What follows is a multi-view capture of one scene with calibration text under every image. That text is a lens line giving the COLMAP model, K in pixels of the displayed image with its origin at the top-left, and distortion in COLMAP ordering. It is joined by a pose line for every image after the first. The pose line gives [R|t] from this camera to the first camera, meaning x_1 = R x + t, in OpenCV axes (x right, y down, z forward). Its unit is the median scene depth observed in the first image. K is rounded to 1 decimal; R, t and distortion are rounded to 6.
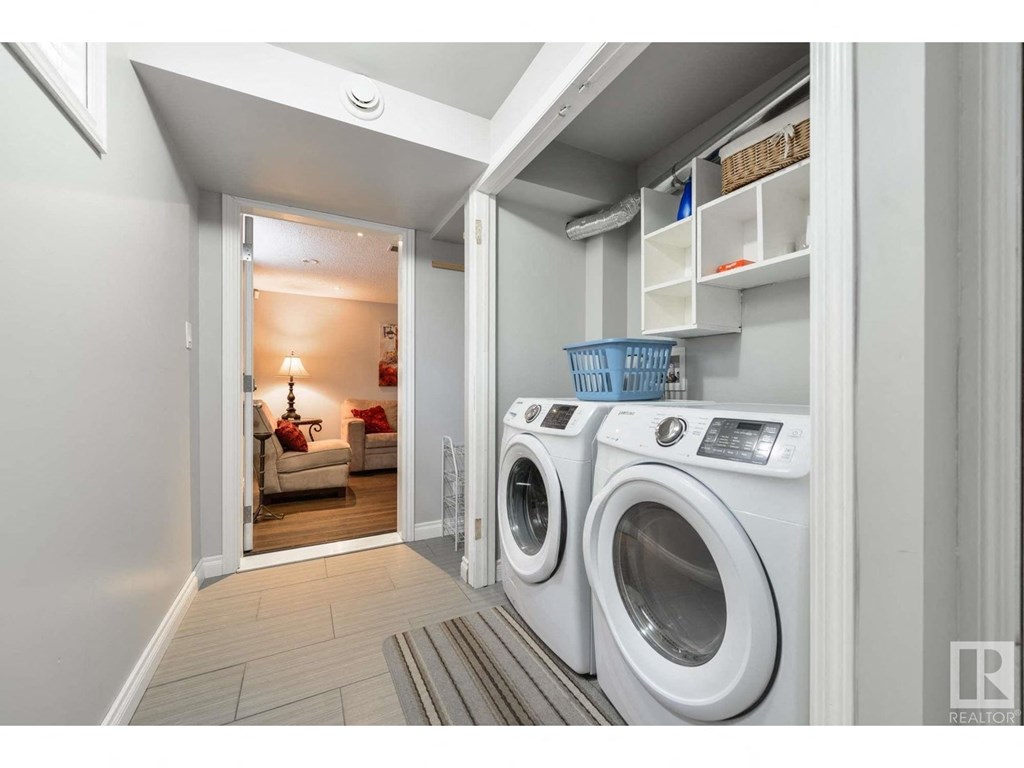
lens RADIAL K [[406.0, 0, 512.4], [0, 406.0, 390.9], [0, 0, 1]] dist [0.004236, -0.001308]
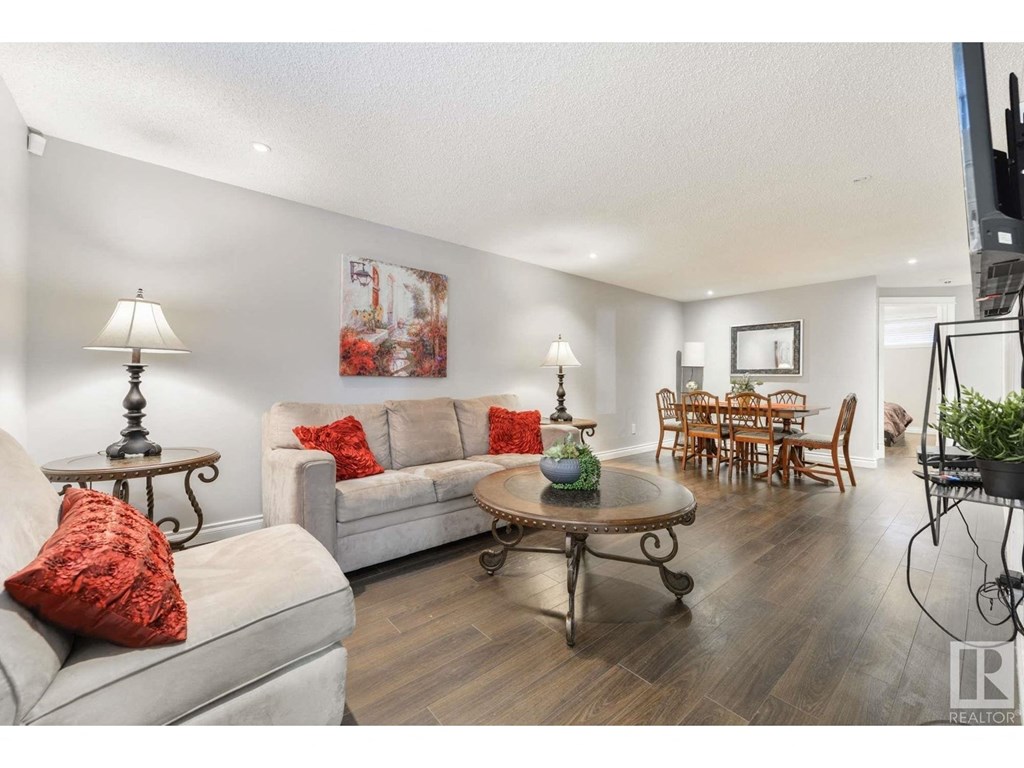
lens RADIAL K [[406.0, 0, 507.1], [0, 406.0, 381.0], [0, 0, 1]] dist [0.004236, -0.001308]
pose [[0.977557, 0.004235, 0.210629, -0.263618], [-0.003377, 0.999984, -0.004432, -0.004101], [-0.210644, 0.003622, 0.977556, 0.517652]]
